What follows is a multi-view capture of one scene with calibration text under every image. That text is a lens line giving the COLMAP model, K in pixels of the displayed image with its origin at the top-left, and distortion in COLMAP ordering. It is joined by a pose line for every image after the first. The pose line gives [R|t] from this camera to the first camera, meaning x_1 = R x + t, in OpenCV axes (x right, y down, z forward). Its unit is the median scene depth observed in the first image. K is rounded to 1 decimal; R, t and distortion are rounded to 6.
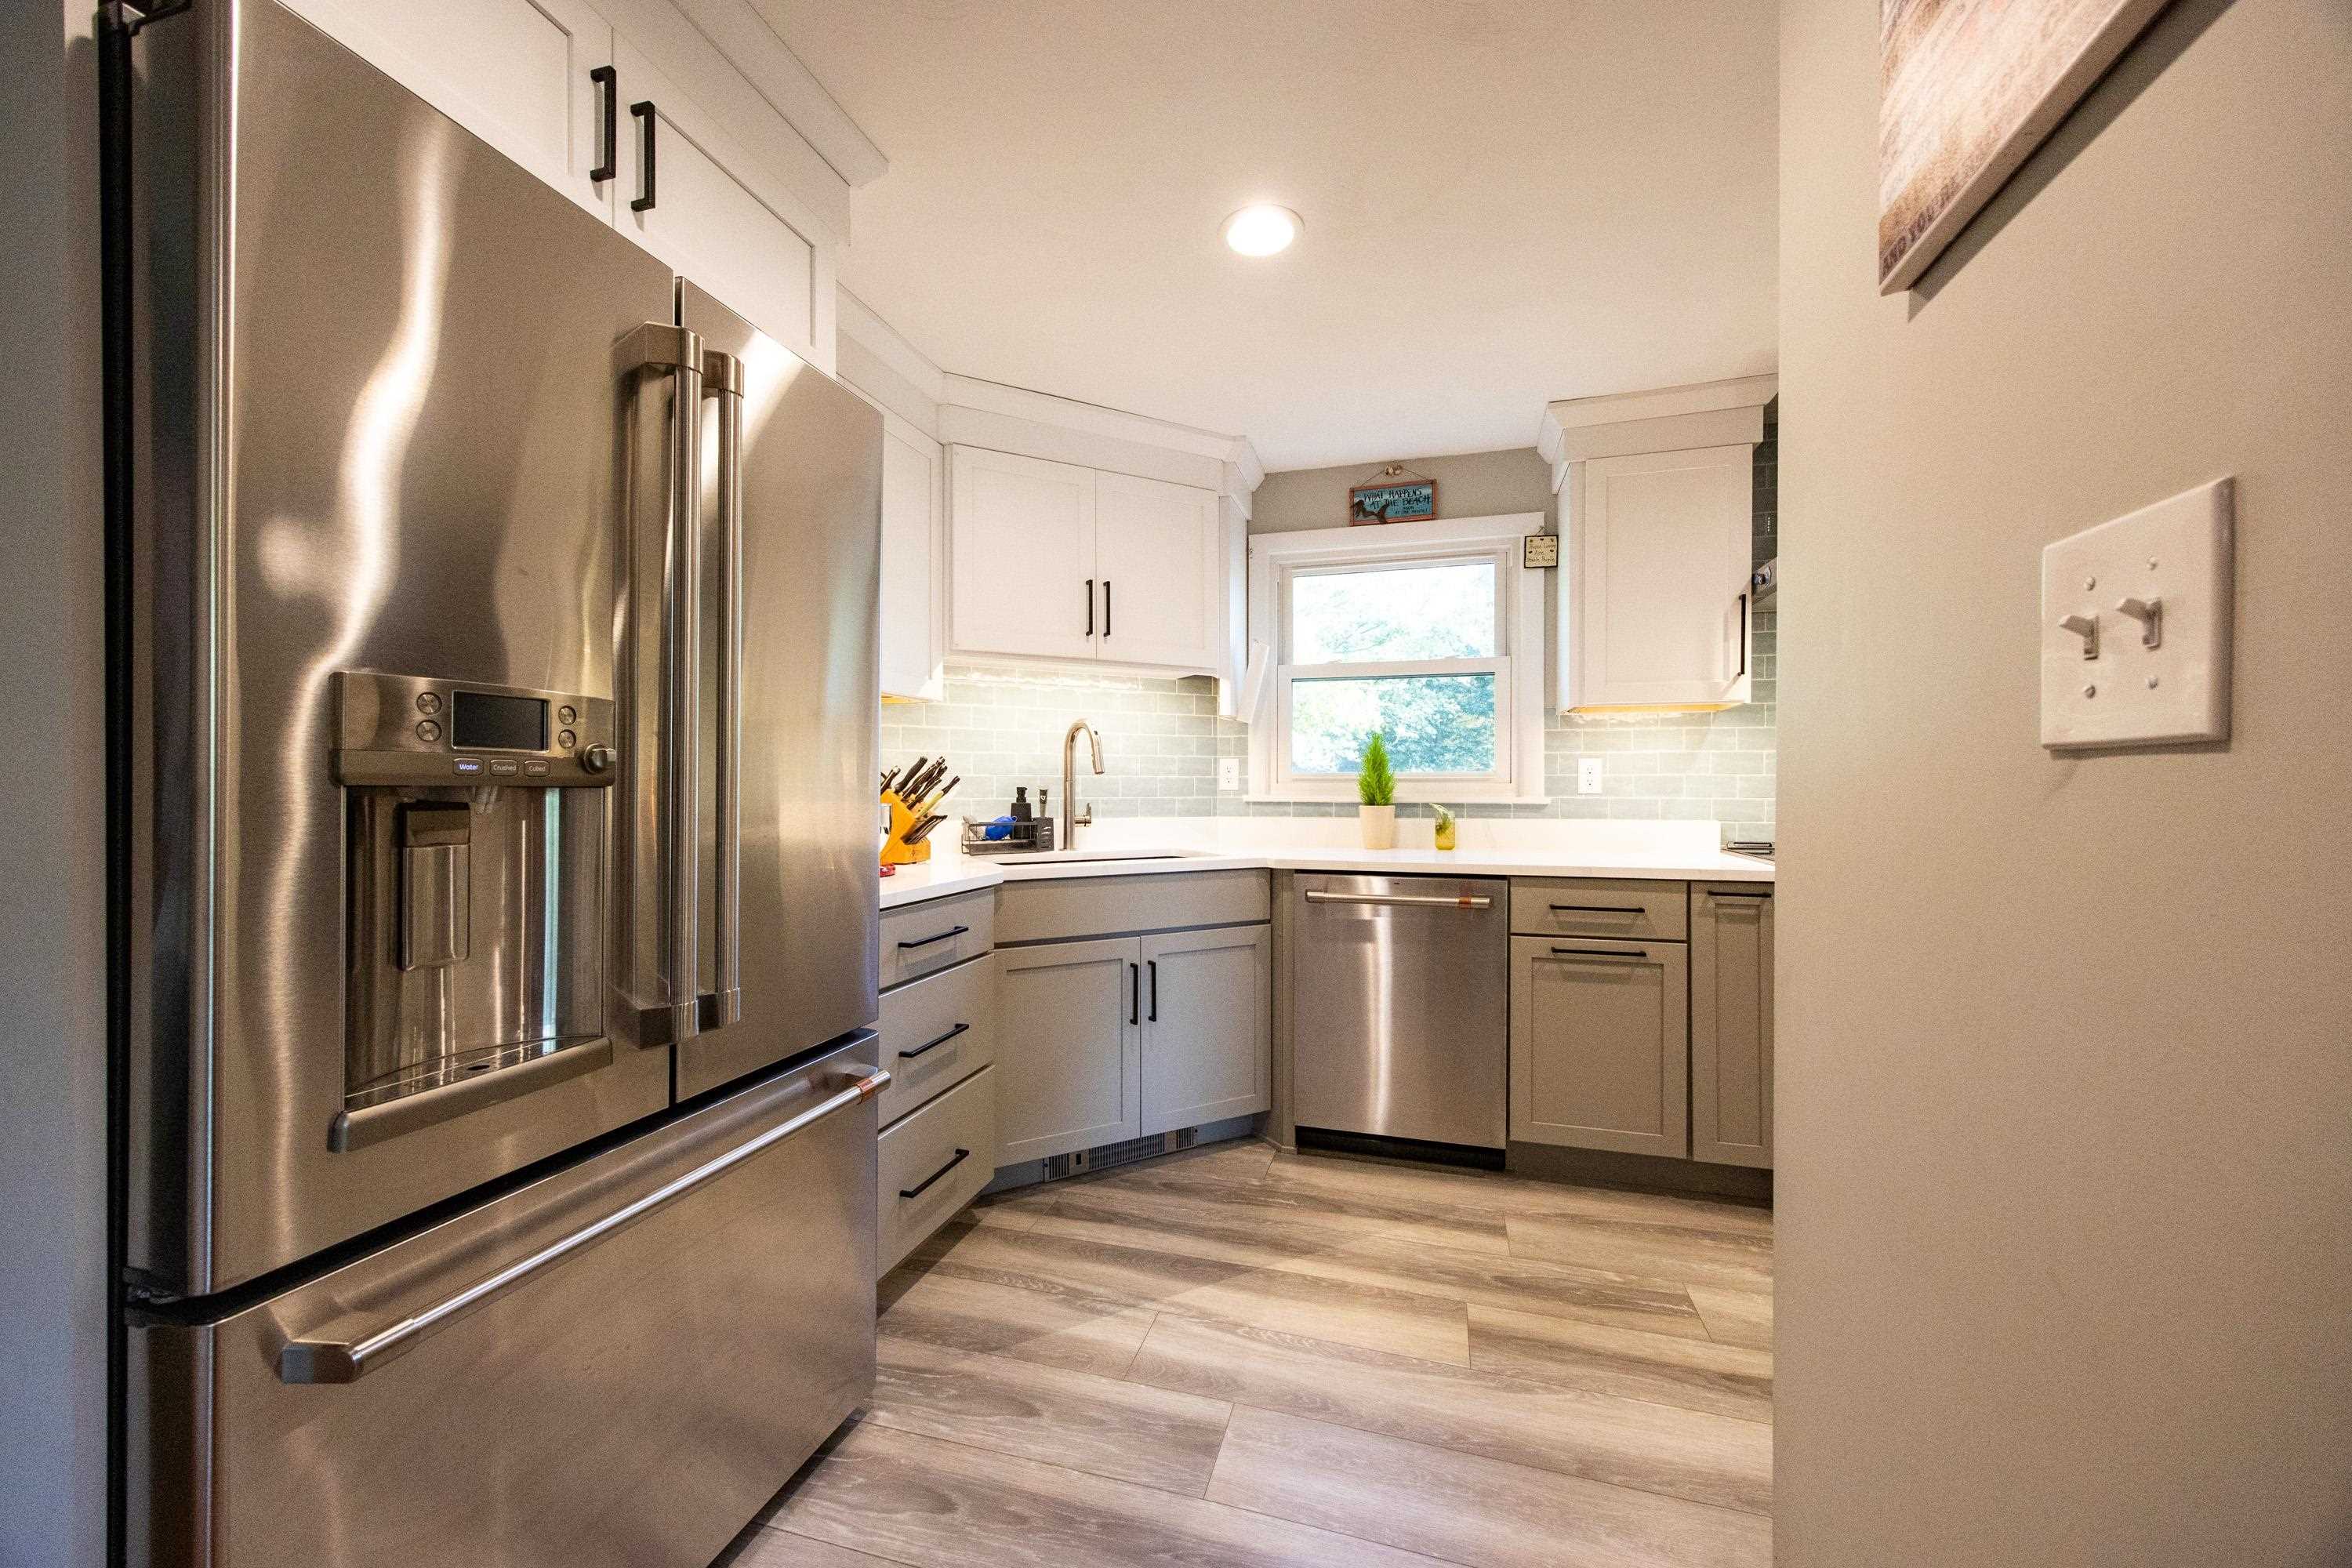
lens RADIAL K [[885.7, 0, 1181.9], [0, 885.7, 789.7], [0, 0, 1]] dist [0.000615, 0.000774]
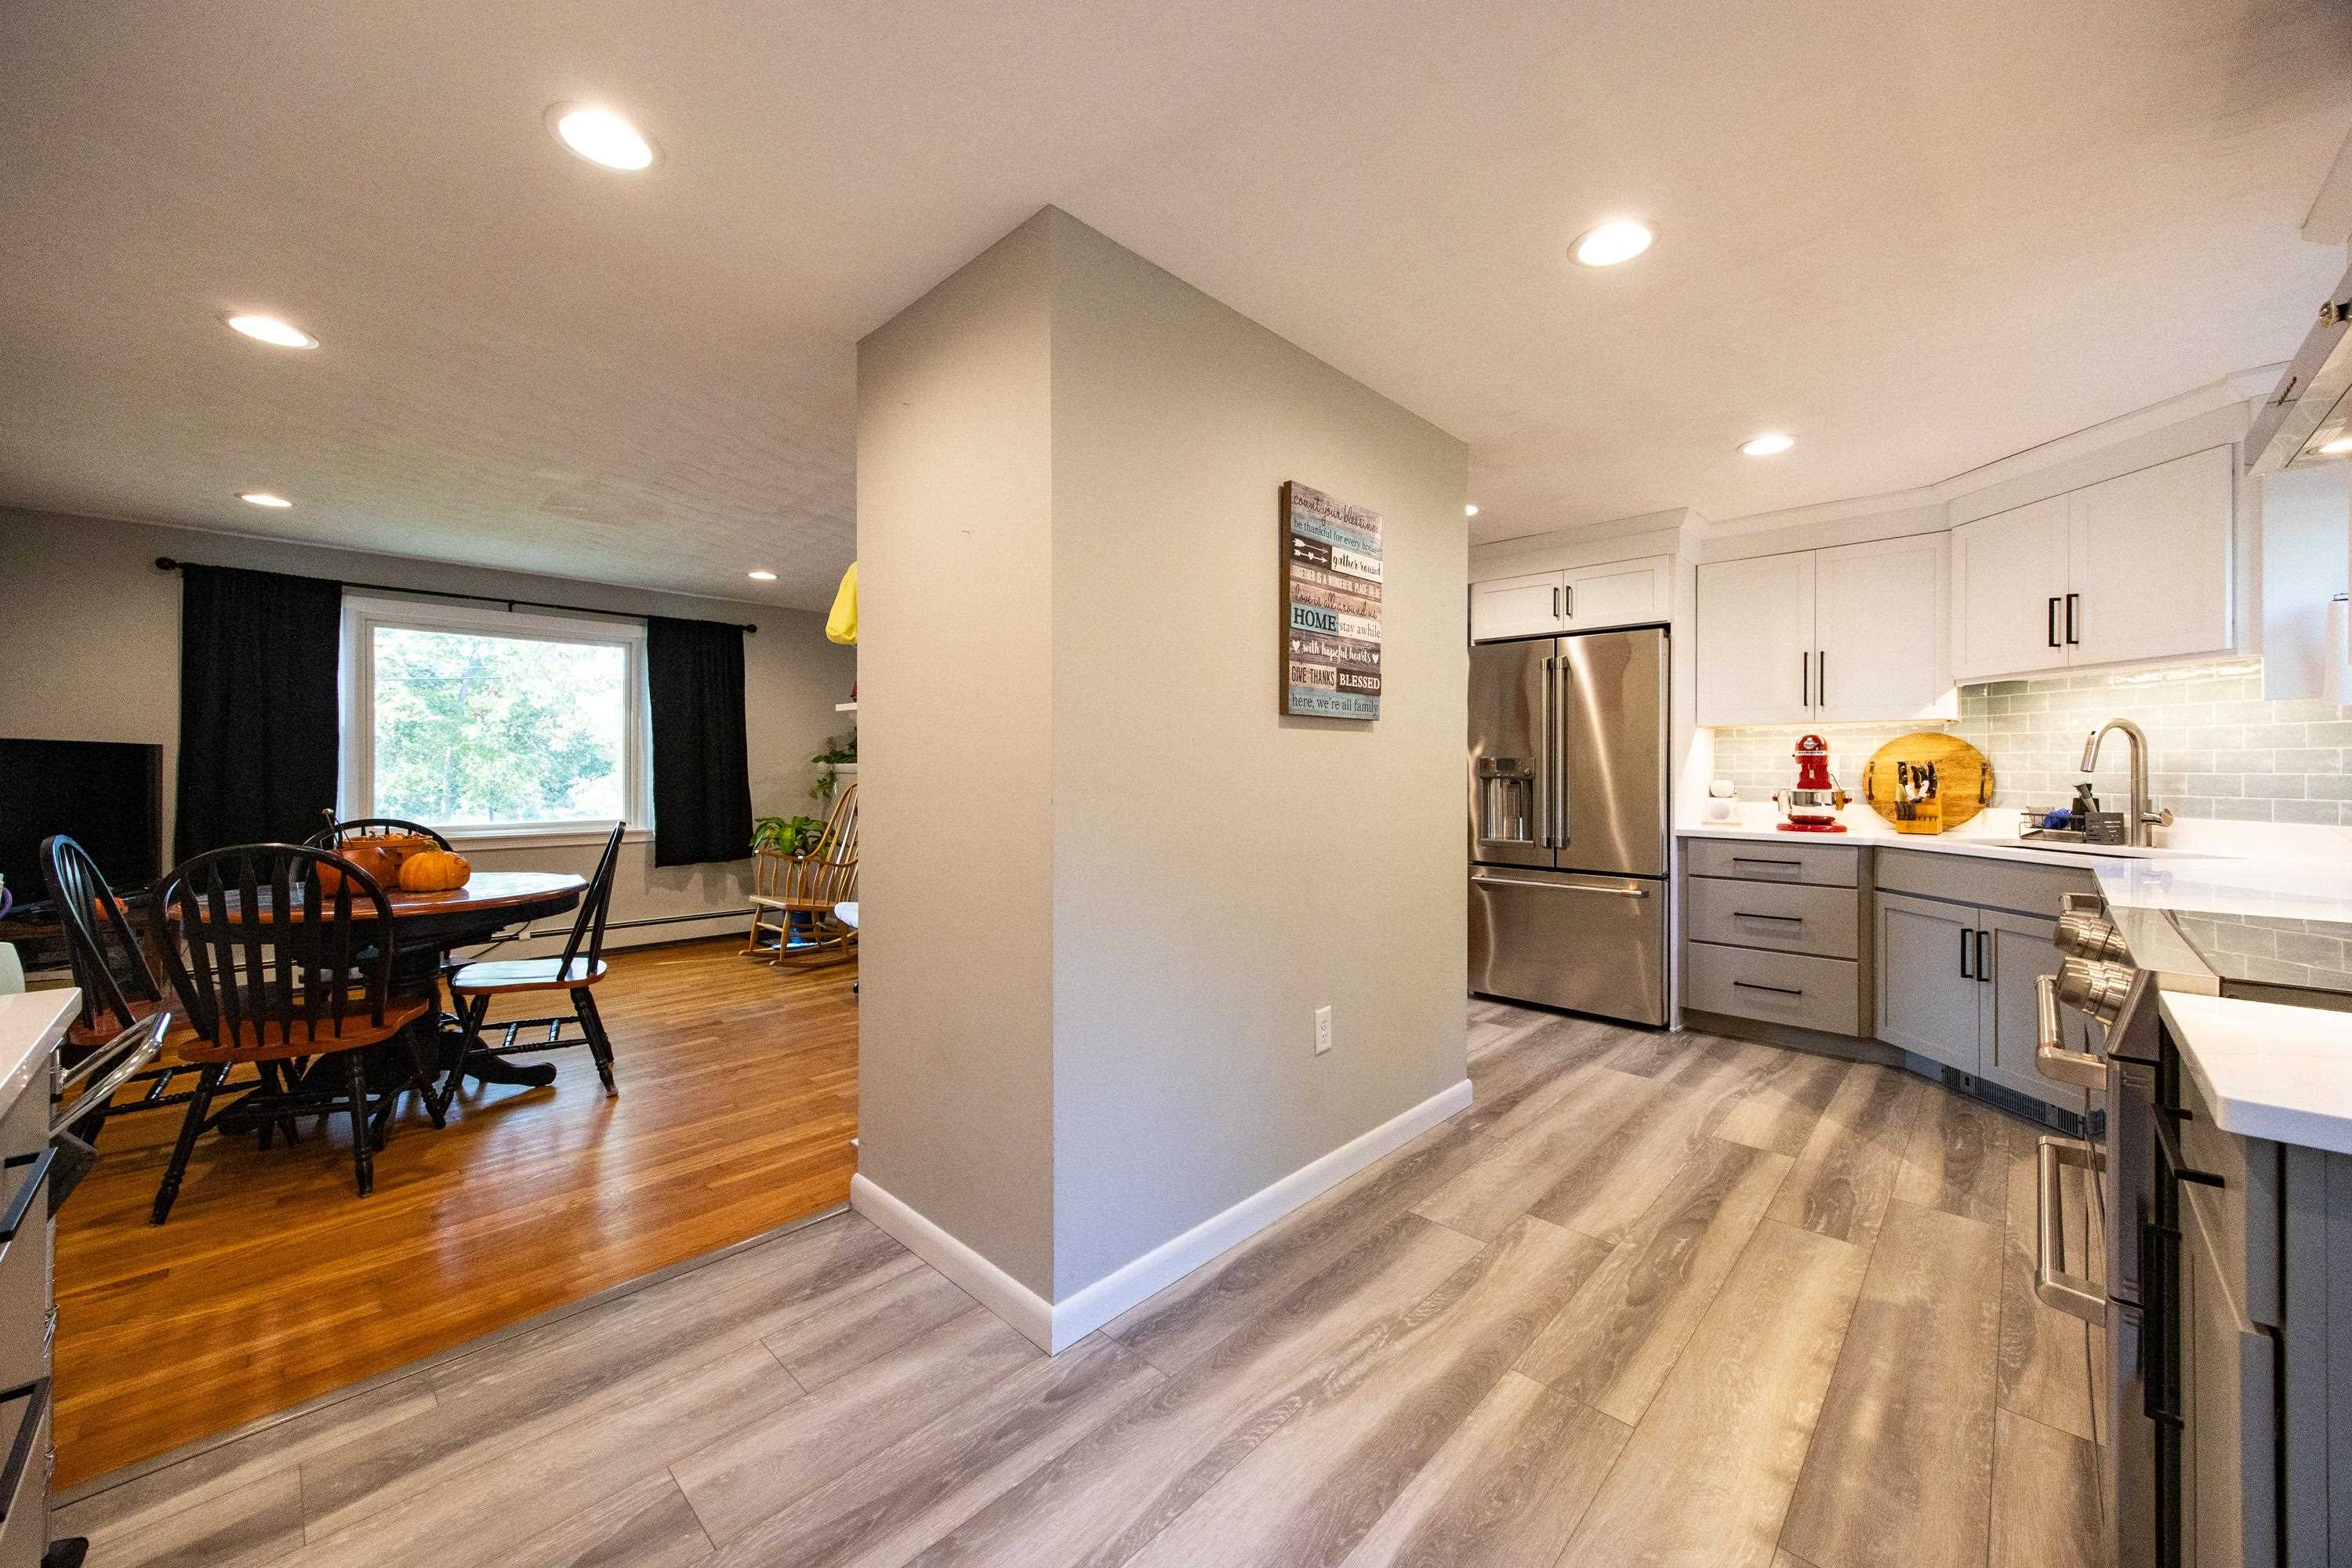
lens RADIAL K [[885.7, 0, 1174.7], [0, 885.7, 773.7], [0, 0, 1]] dist [0.000615, 0.000774]
pose [[-0.473399, 0.002829, -0.880843, 1.253154], [-0.006318, 0.999958, 0.006608, -0.014668], [0.880825, 0.008693, -0.473362, 0.500457]]
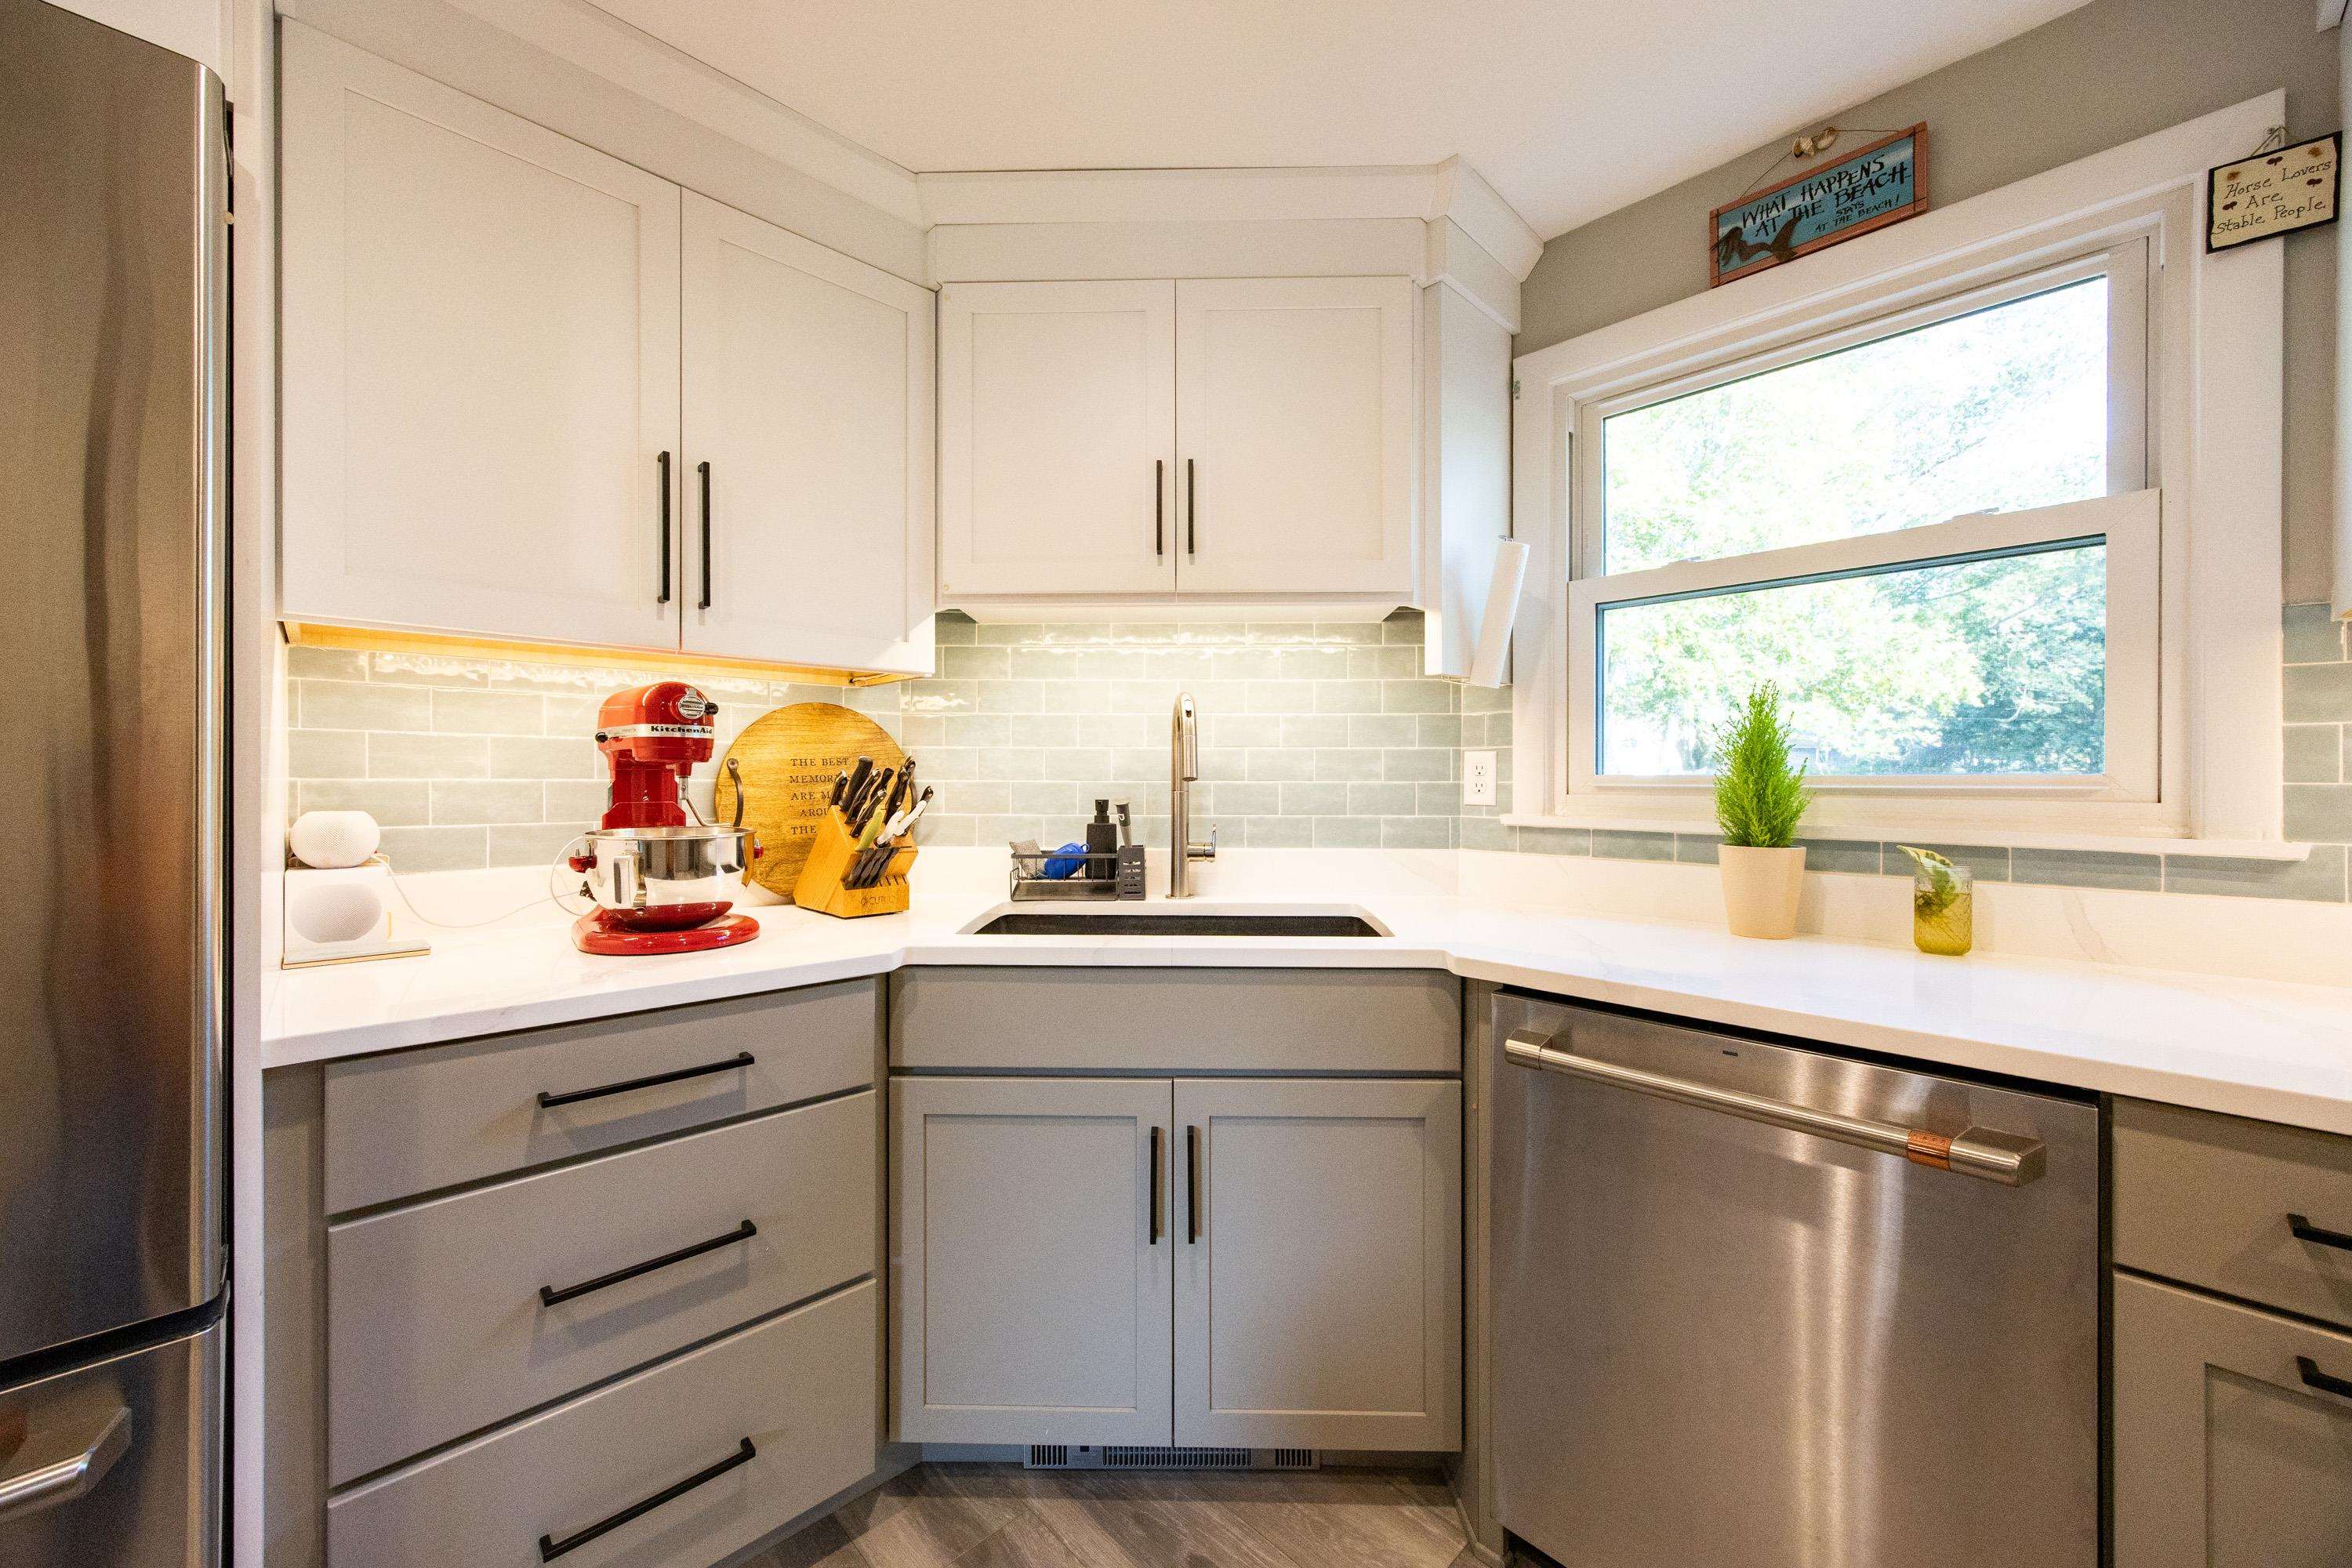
lens RADIAL K [[885.7, 0, 1178.4], [0, 885.7, 777.7], [0, 0, 1]] dist [0.000615, 0.000774]
pose [[0.864735, -0.000004, -0.502229, 0.190652], [-0.002159, 0.999991, -0.003725, -0.016058], [0.502224, 0.004306, 0.864727, 0.433223]]
